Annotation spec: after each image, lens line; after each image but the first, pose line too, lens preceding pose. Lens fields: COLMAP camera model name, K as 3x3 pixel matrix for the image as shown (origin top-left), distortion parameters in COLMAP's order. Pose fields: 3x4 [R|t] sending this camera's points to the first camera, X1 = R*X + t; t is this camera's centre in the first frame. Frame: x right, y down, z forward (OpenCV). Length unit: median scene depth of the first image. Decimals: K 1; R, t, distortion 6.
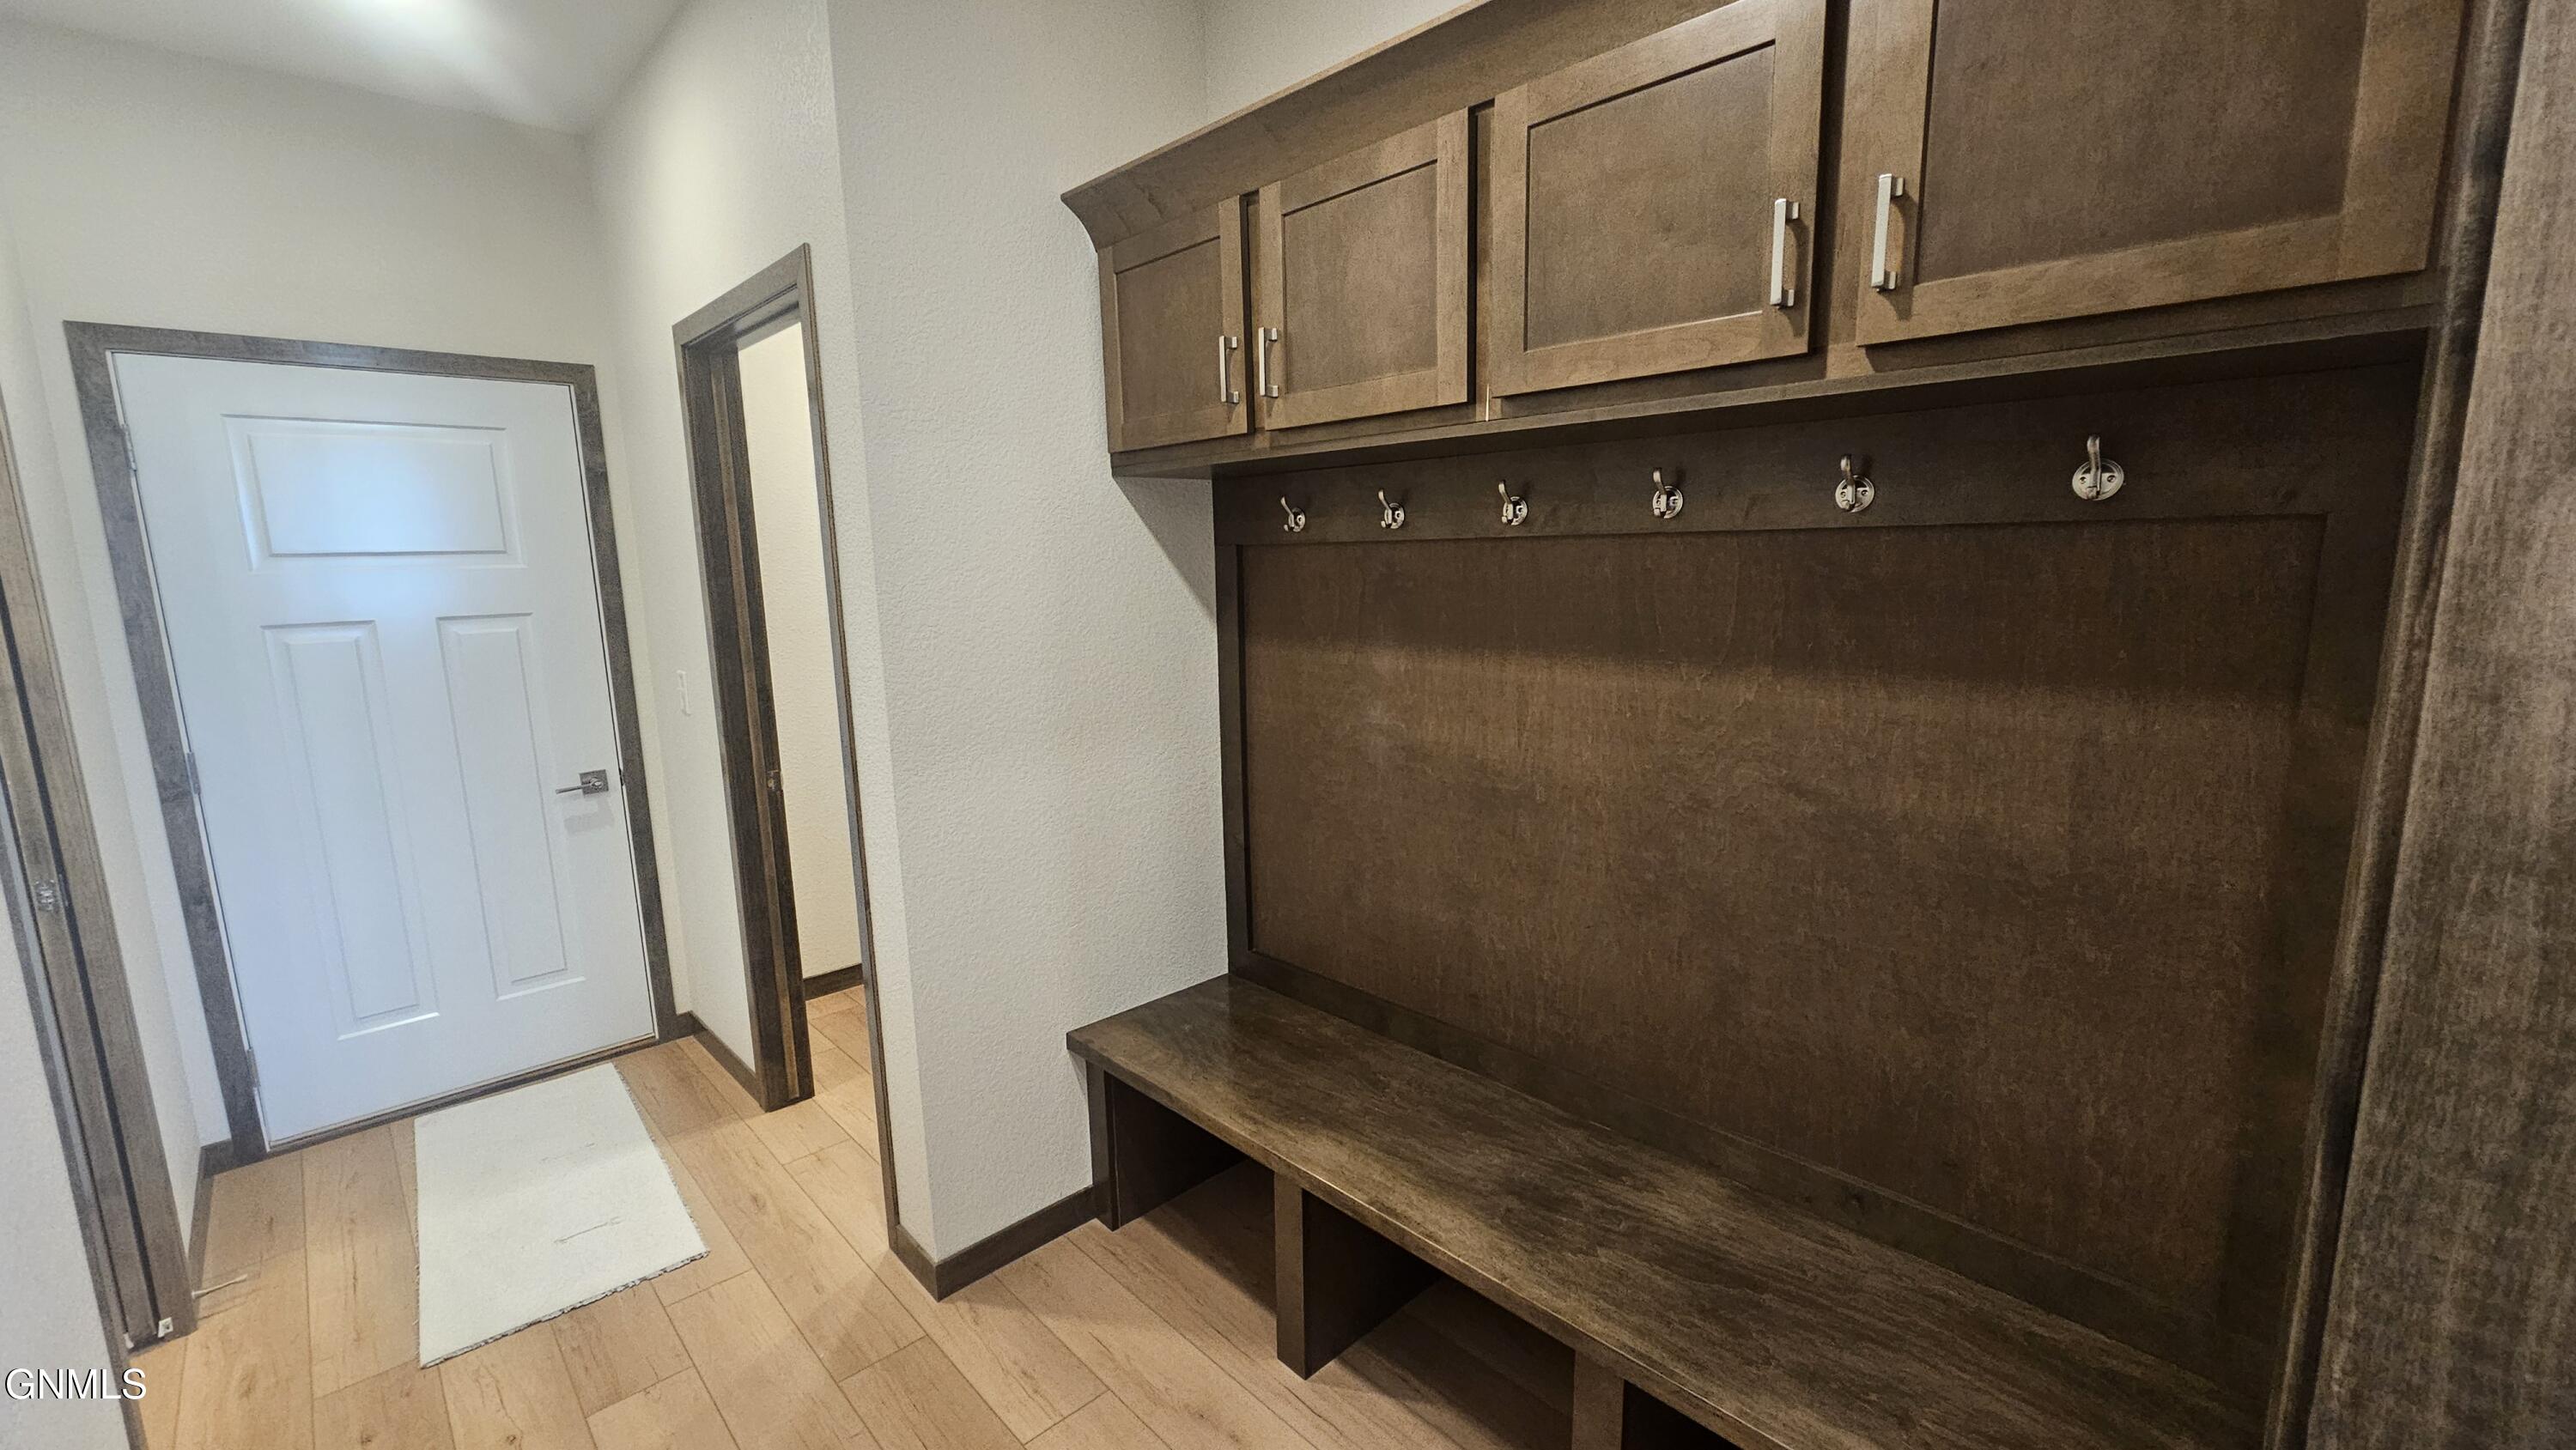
lens RADIAL K [[1094.5, 0, 1281.9], [0, 1094.5, 733.5], [0, 0, 1]] dist [0.000990, 0.000144]
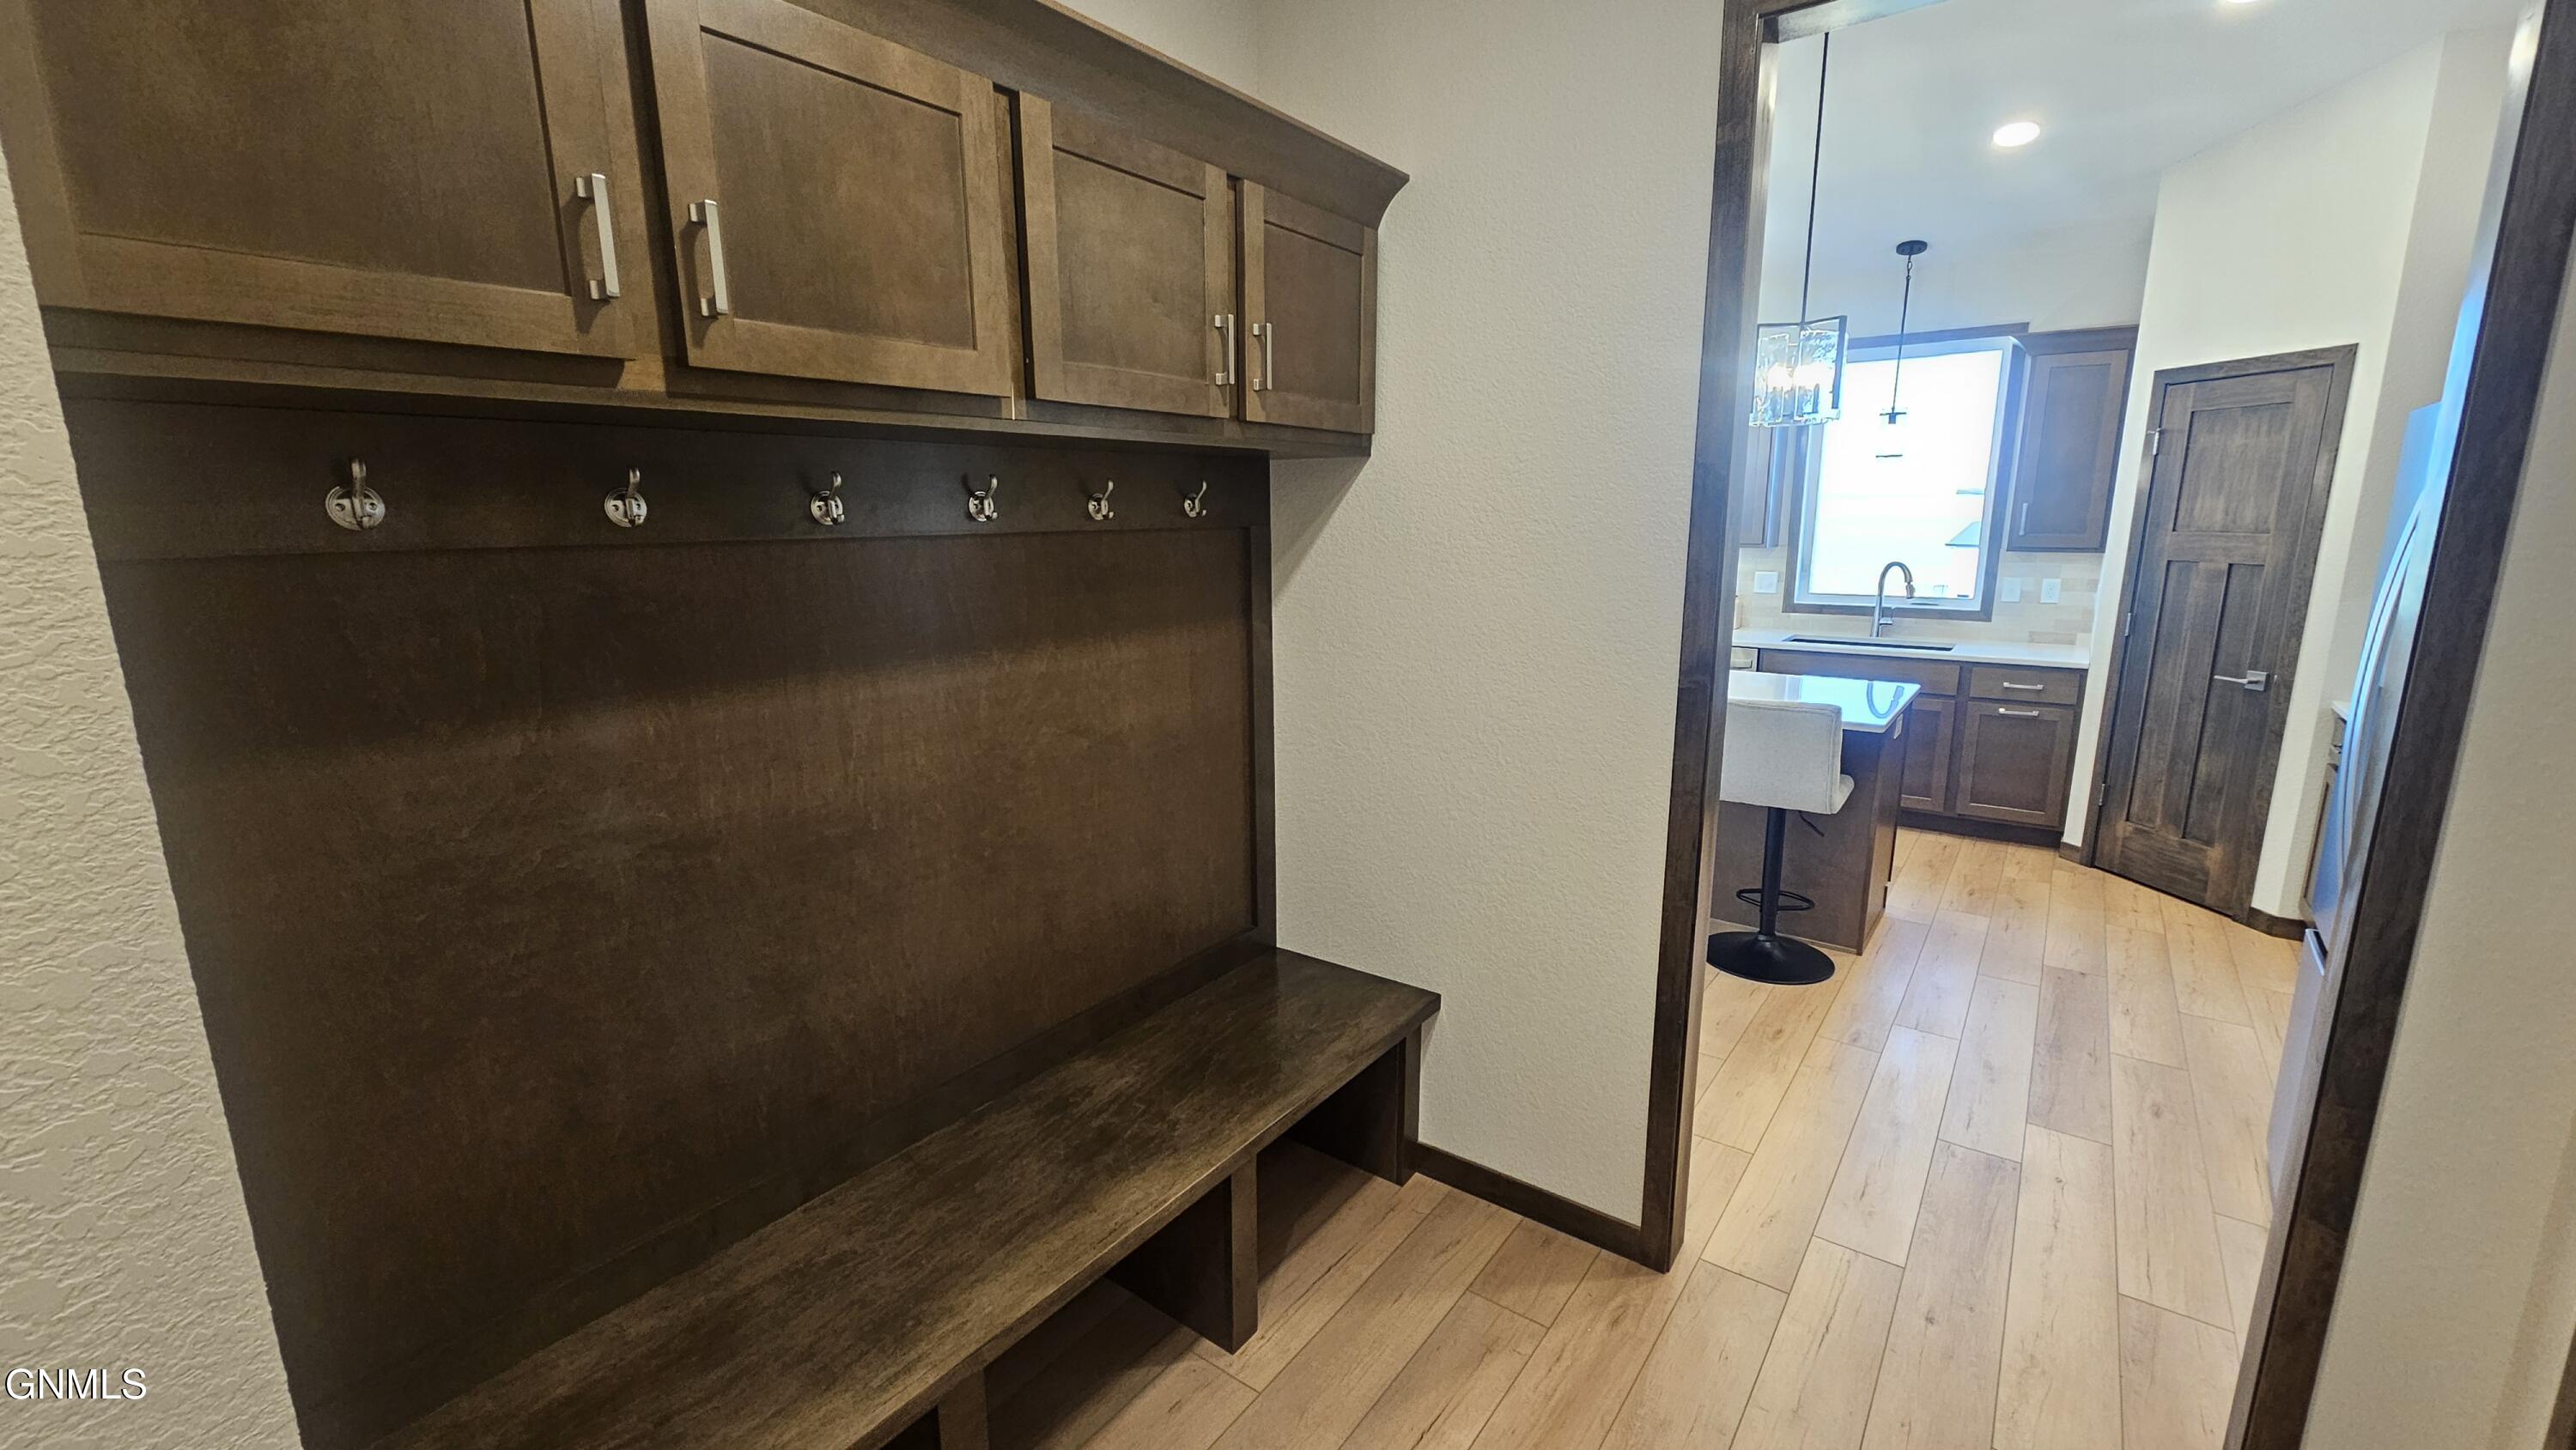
lens RADIAL K [[1057.1, 0, 1313.0], [0, 1057.1, 725.3], [0, 0, 1]] dist [-0.000927, -0.000108]
pose [[-0.203611, -0.174374, 0.963398, -0.752244], [0.171600, 0.962423, 0.210464, -0.162735], [-0.963896, 0.208172, -0.166037, 0.882632]]
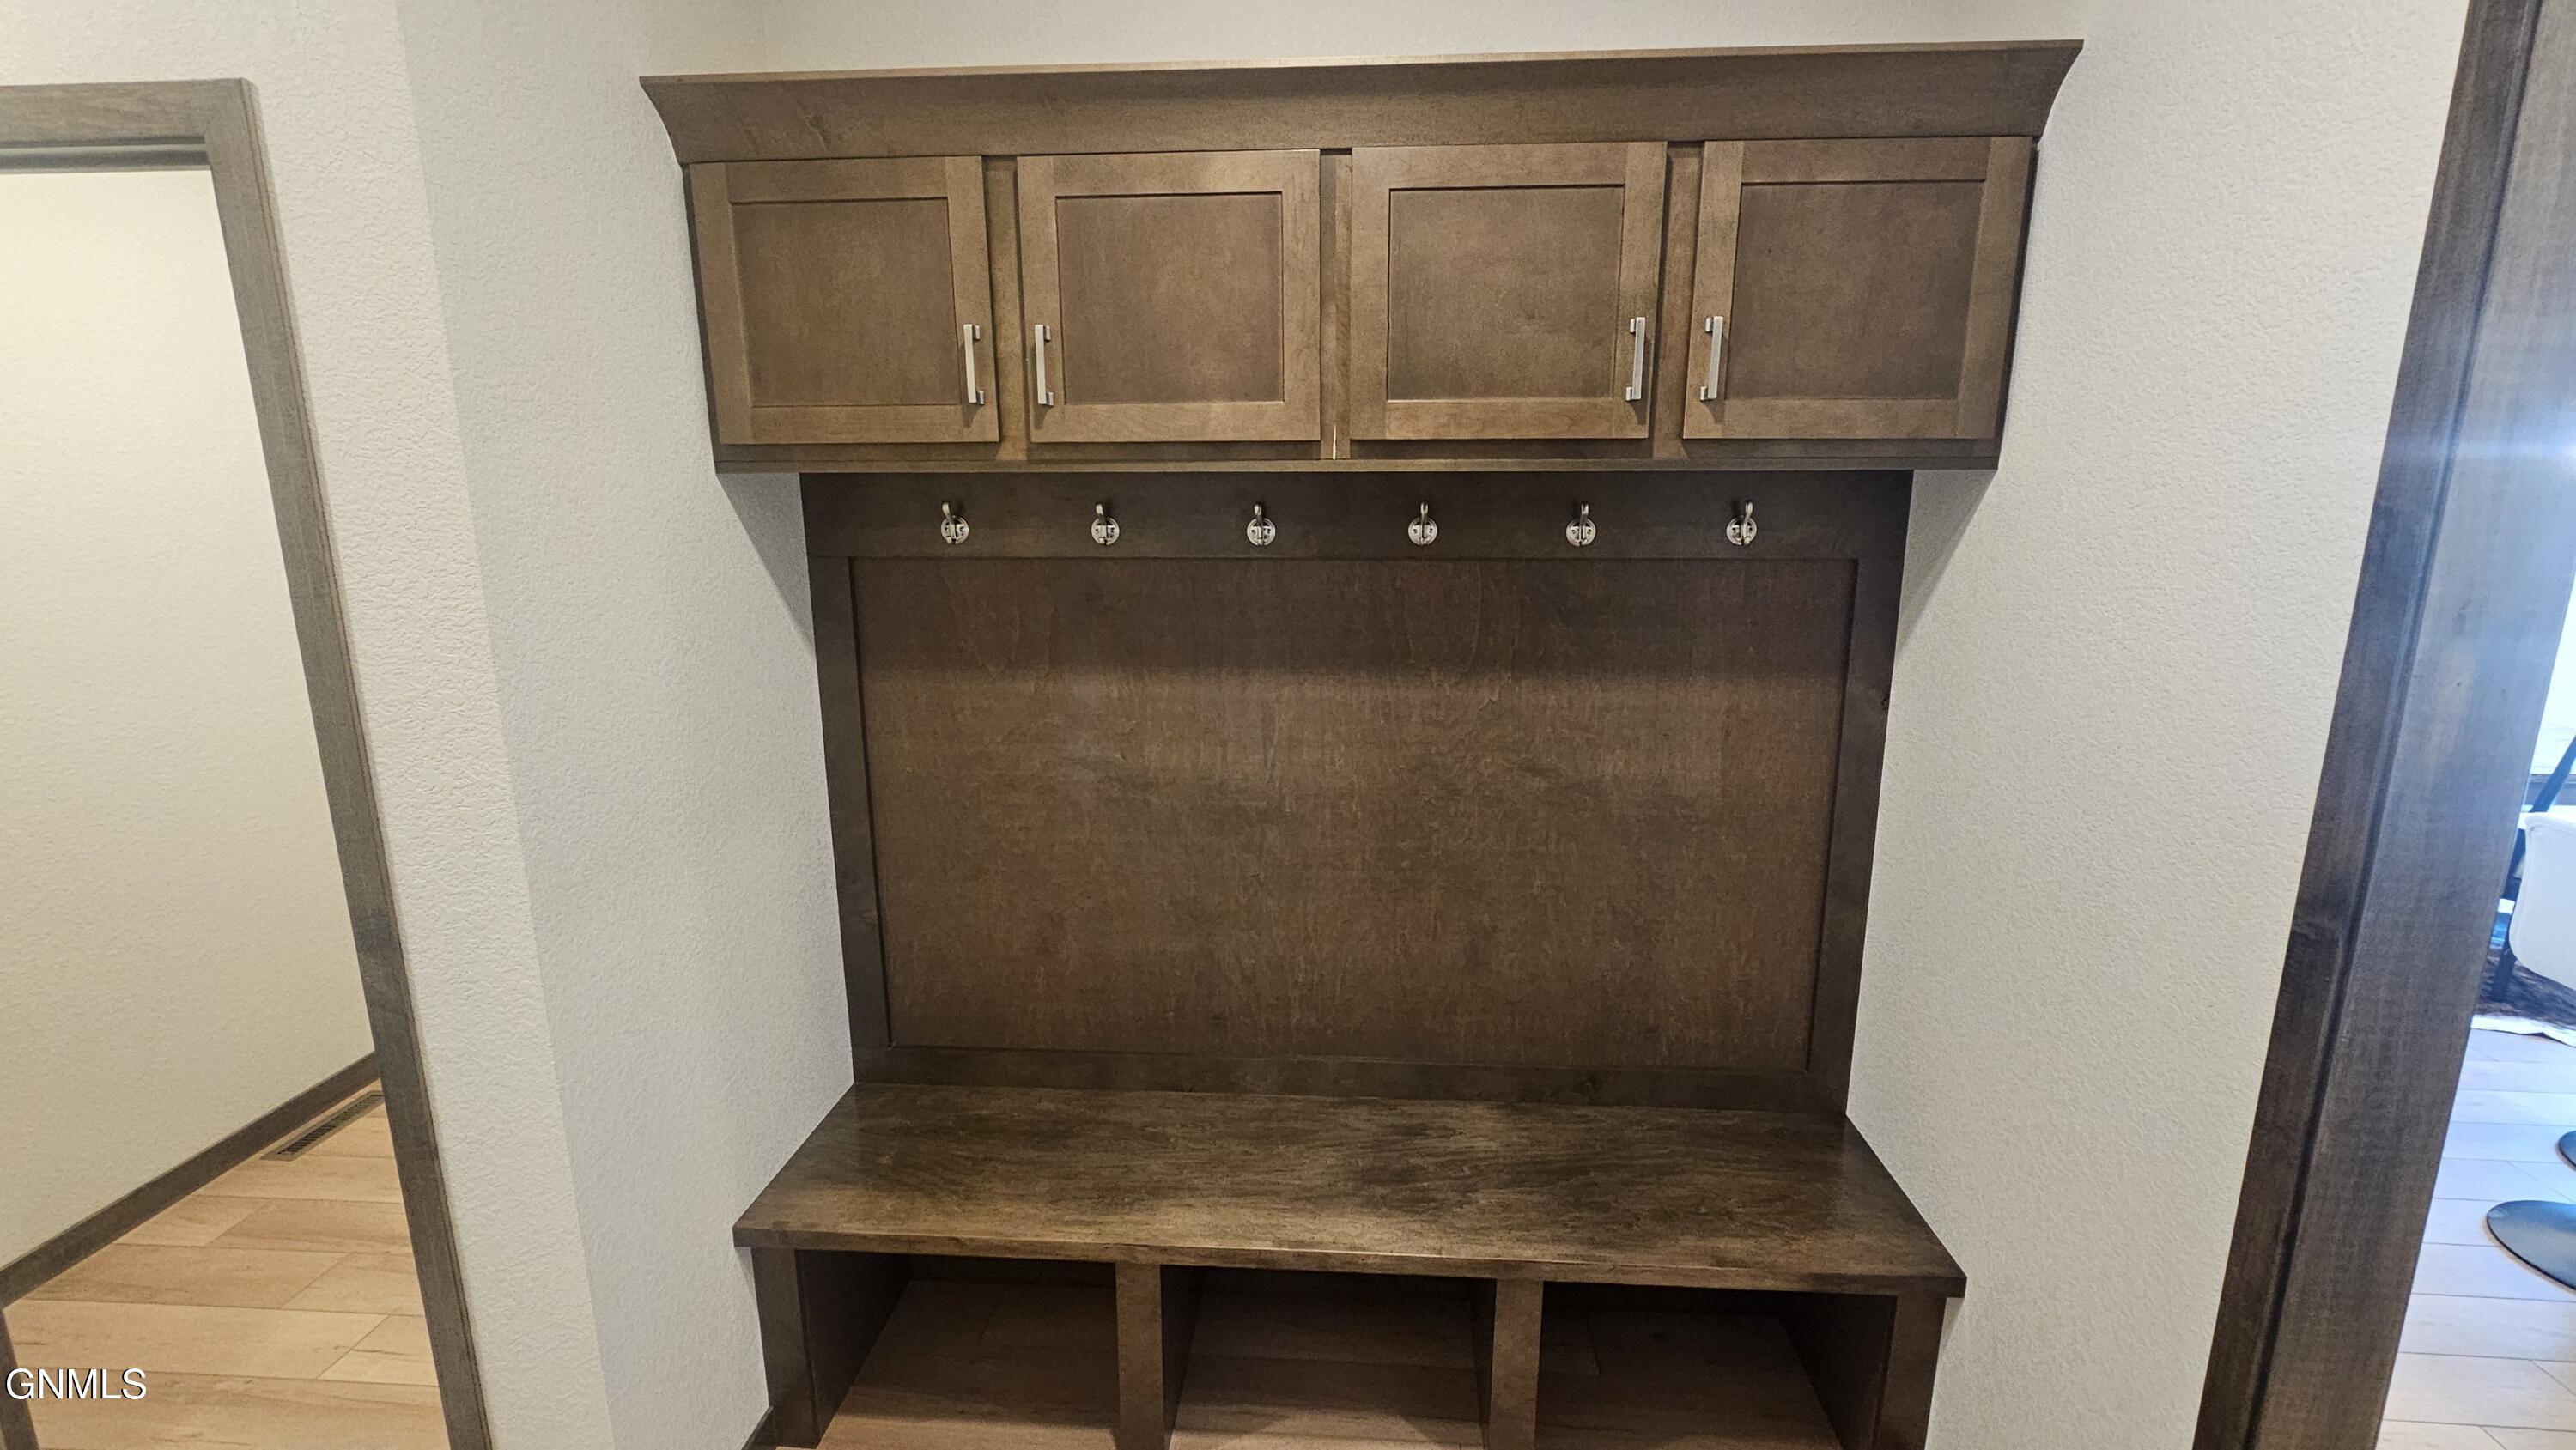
lens RADIAL K [[1216.8, 0, 1310.6], [0, 1216.8, 733.5], [0, 0, 1]] dist [-0.000889, 0.001361]
pose [[0.721798, -0.128704, 0.680032, -0.586212], [0.099671, 0.991645, 0.081888, -0.116955], [-0.684890, 0.008673, 0.728595, 0.173942]]
